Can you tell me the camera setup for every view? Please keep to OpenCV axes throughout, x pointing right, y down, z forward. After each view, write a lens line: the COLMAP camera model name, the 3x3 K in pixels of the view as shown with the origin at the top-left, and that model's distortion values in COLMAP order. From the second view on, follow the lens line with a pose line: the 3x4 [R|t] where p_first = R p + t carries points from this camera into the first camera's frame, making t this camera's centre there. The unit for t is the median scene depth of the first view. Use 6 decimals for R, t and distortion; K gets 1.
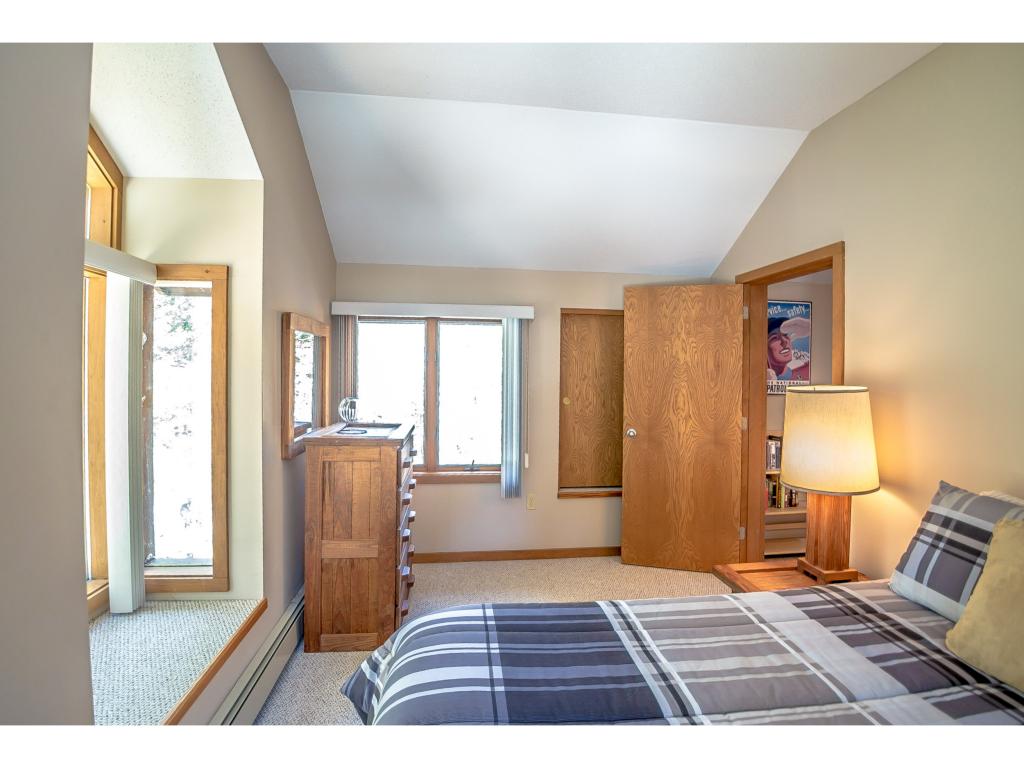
lens RADIAL K [[501.2, 0, 515.9], [0, 501.2, 373.9], [0, 0, 1]] dist [-0.041975, -0.001799]
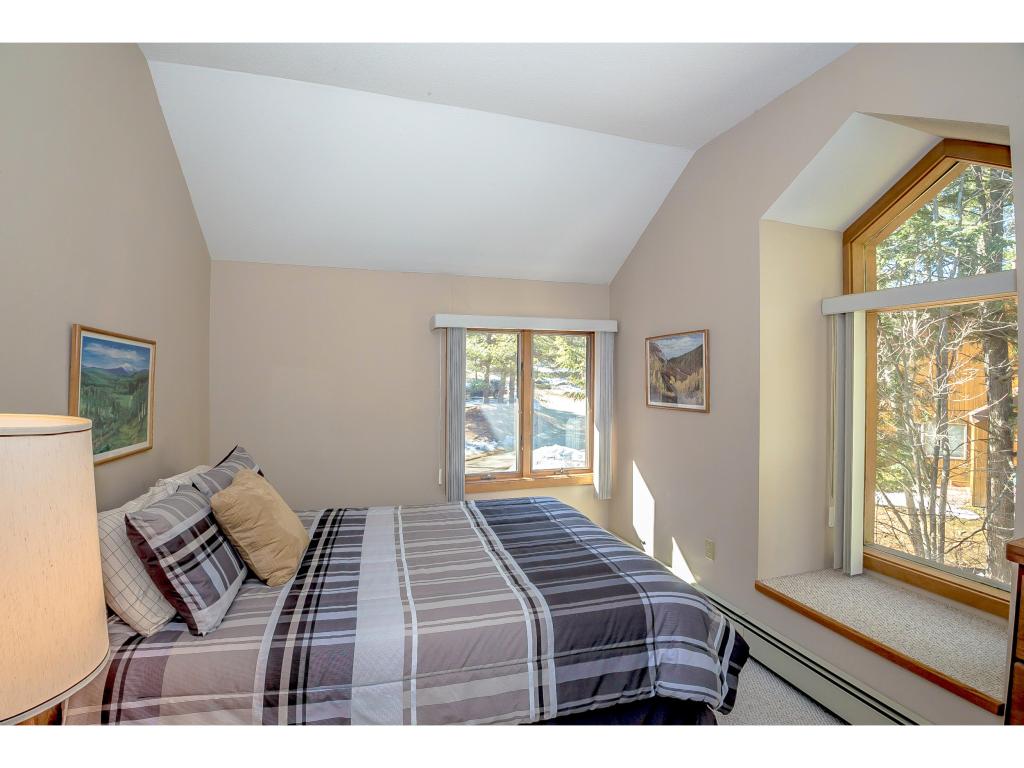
lens RADIAL K [[531.5, 0, 512.0], [0, 531.5, 384.0], [0, 0, 1]] dist [-0.001987, -0.000714]
pose [[-0.985801, -0.017176, -0.167040, 0.528265], [-0.020279, 0.999652, 0.016885, -0.025776], [0.166691, 0.020033, -0.985806, 2.553934]]
